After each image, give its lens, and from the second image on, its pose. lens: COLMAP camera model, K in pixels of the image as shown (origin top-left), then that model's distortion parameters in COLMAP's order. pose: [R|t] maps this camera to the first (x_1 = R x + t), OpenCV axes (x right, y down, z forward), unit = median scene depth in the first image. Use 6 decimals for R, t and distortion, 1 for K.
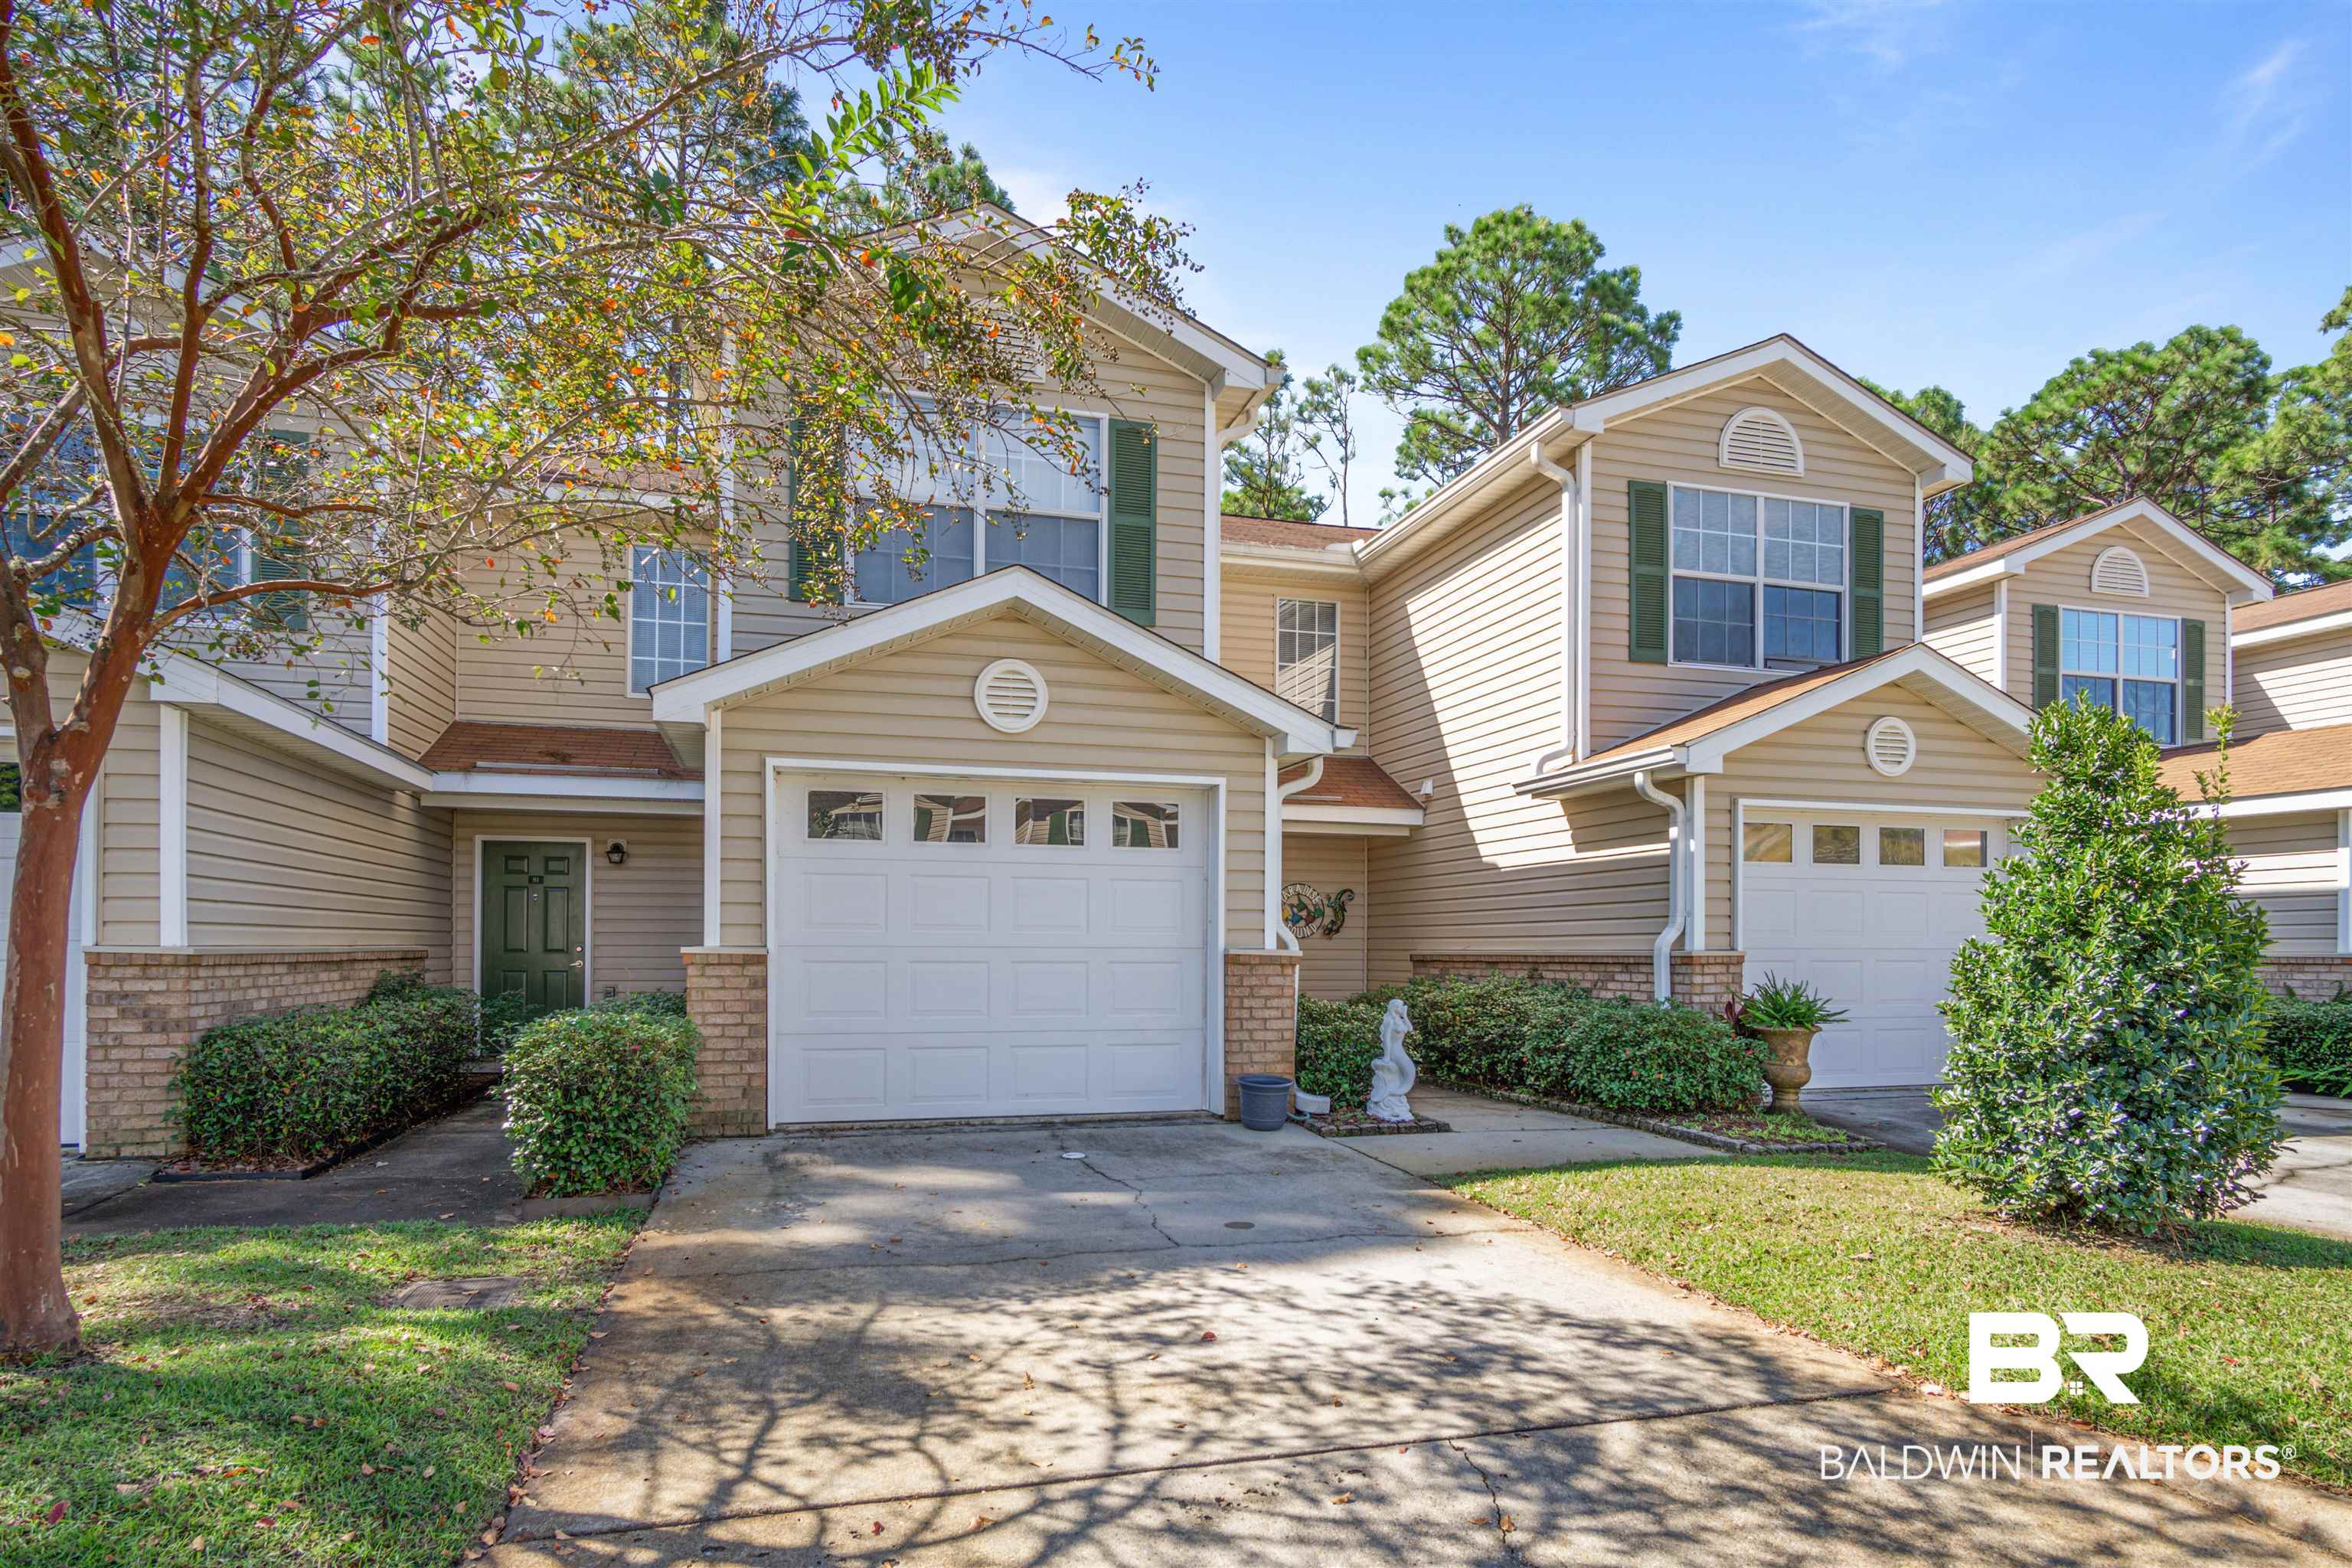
lens RADIAL K [[1266.0, 0, 1187.0], [0, 1266.0, 939.5], [0, 0, 1]] dist [-0.006282, 0.003362]
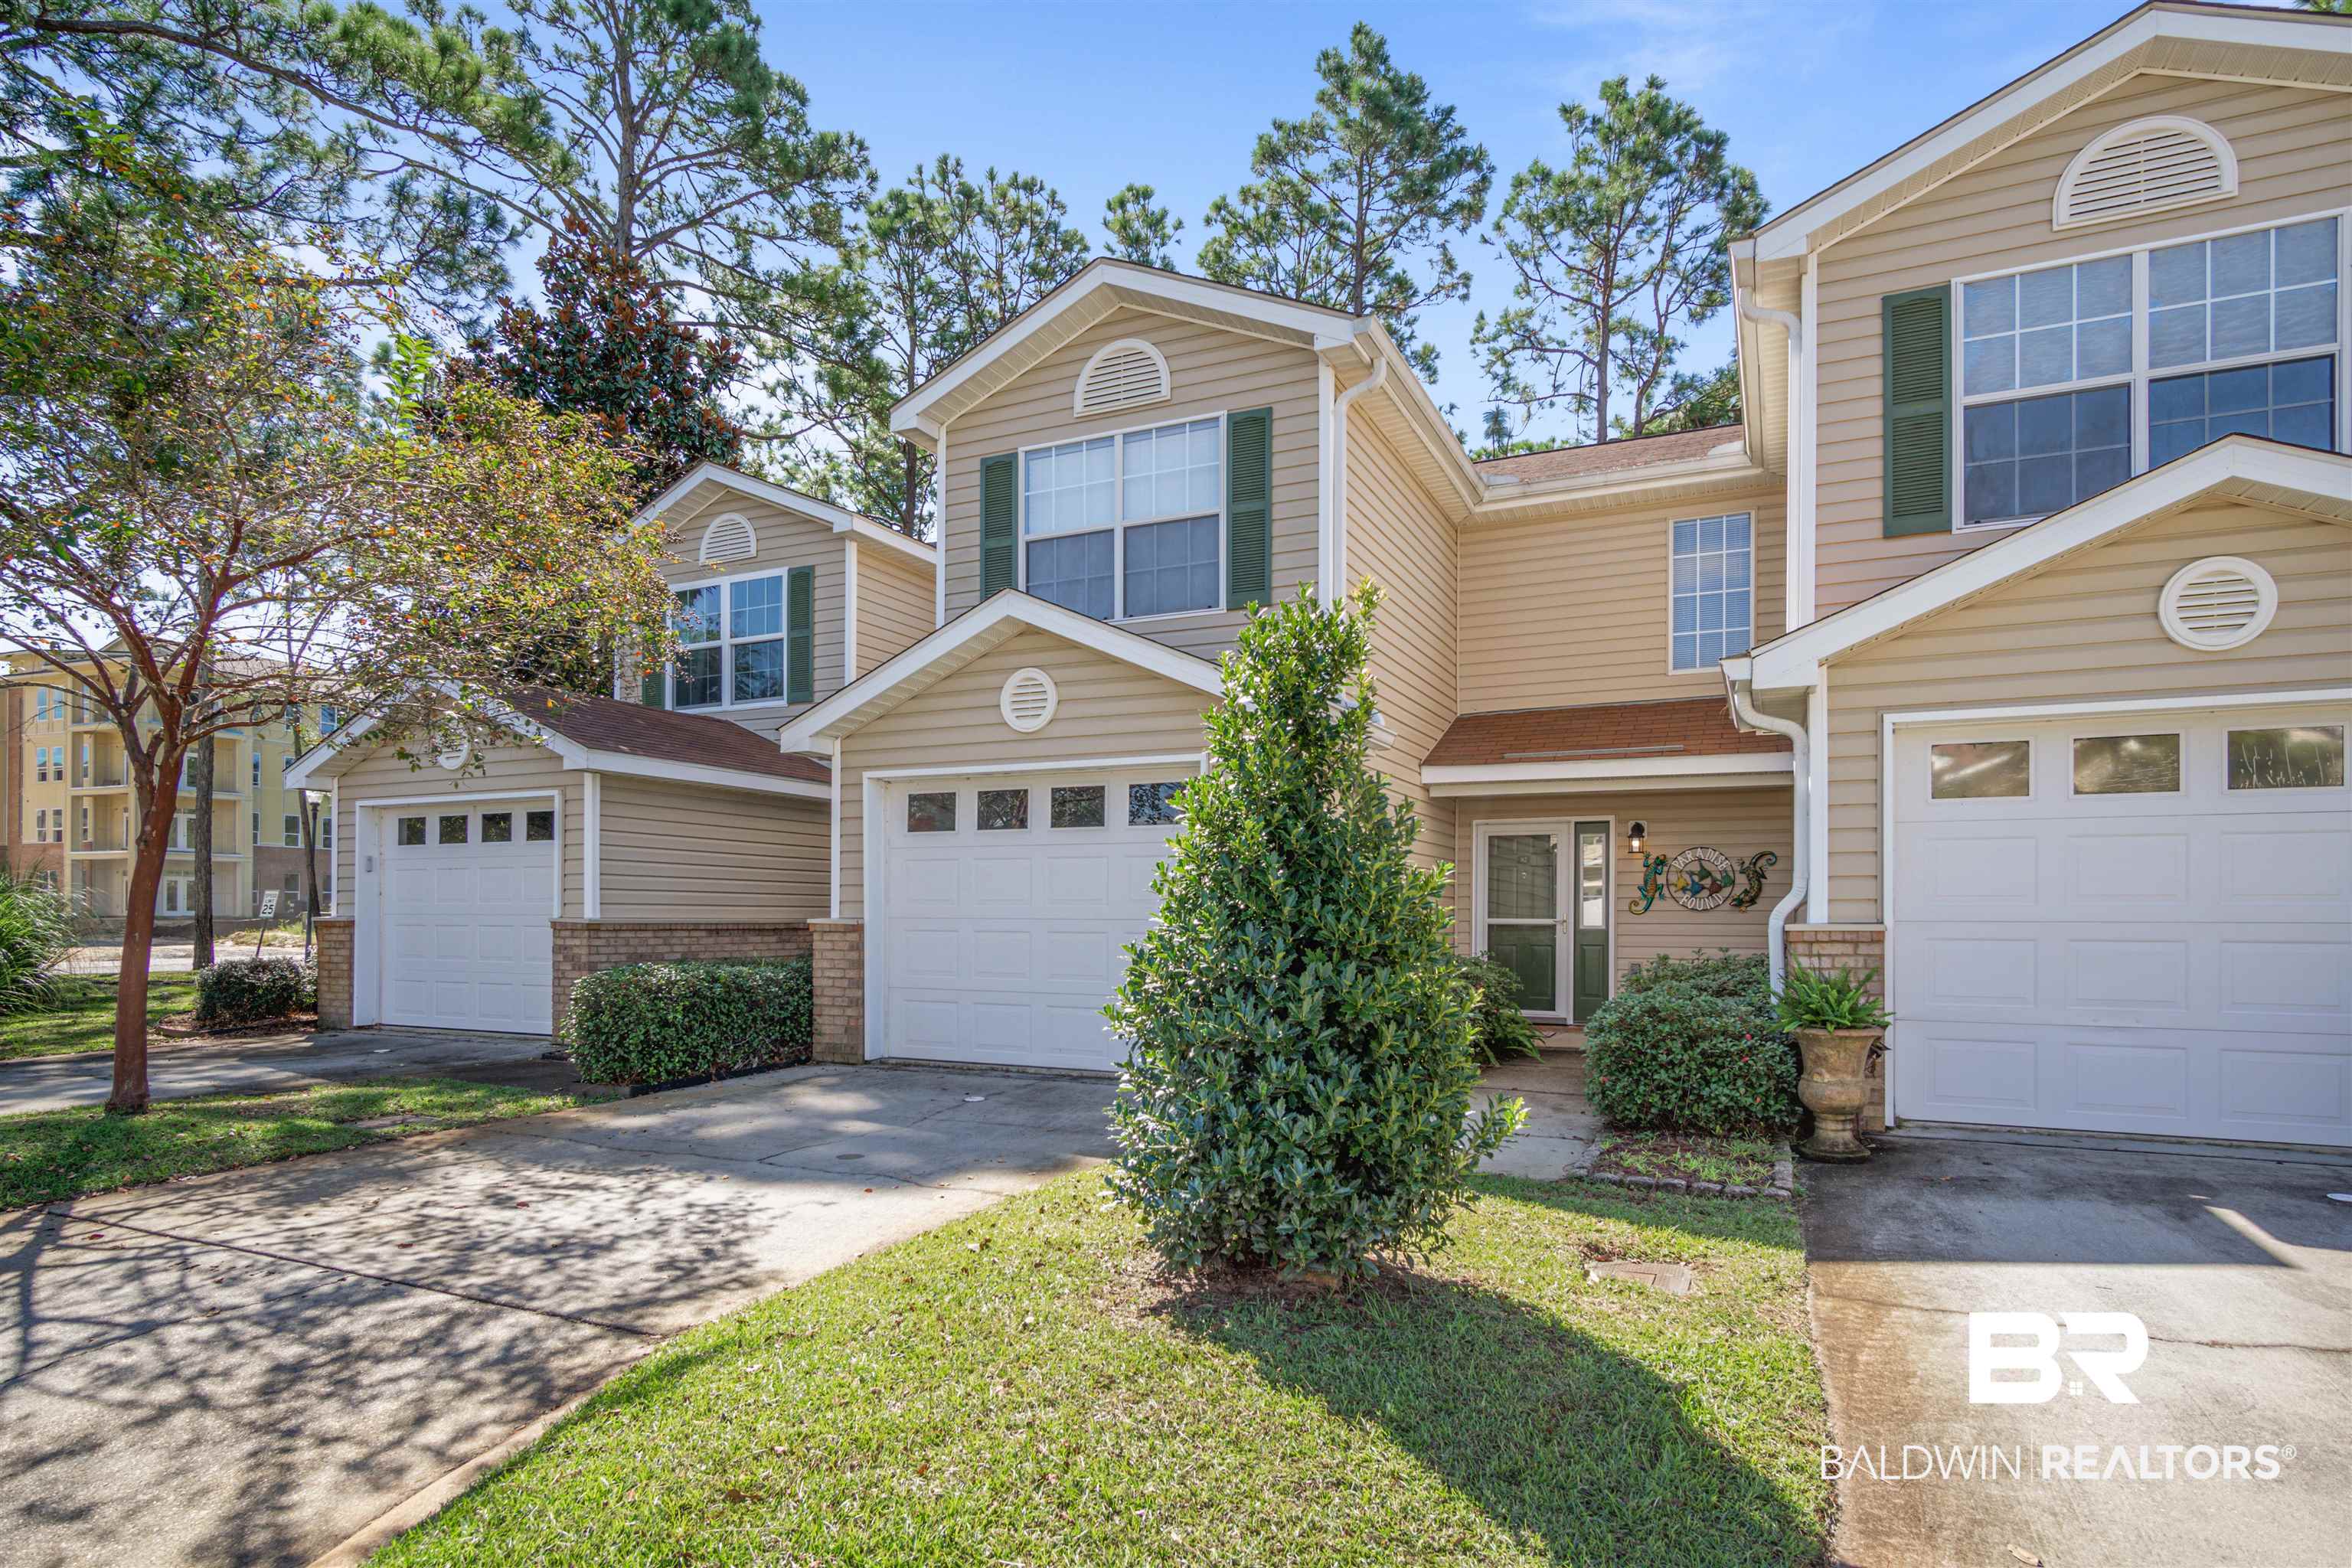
lens RADIAL K [[1266.0, 0, 1185.5], [0, 1266.0, 915.9], [0, 0, 1]] dist [-0.006282, 0.003362]
pose [[0.755559, -0.001358, -0.655079, 1.398269], [0.001778, 0.999998, -0.000023, 0.006847], [0.655078, -0.001147, 0.755560, 0.436291]]
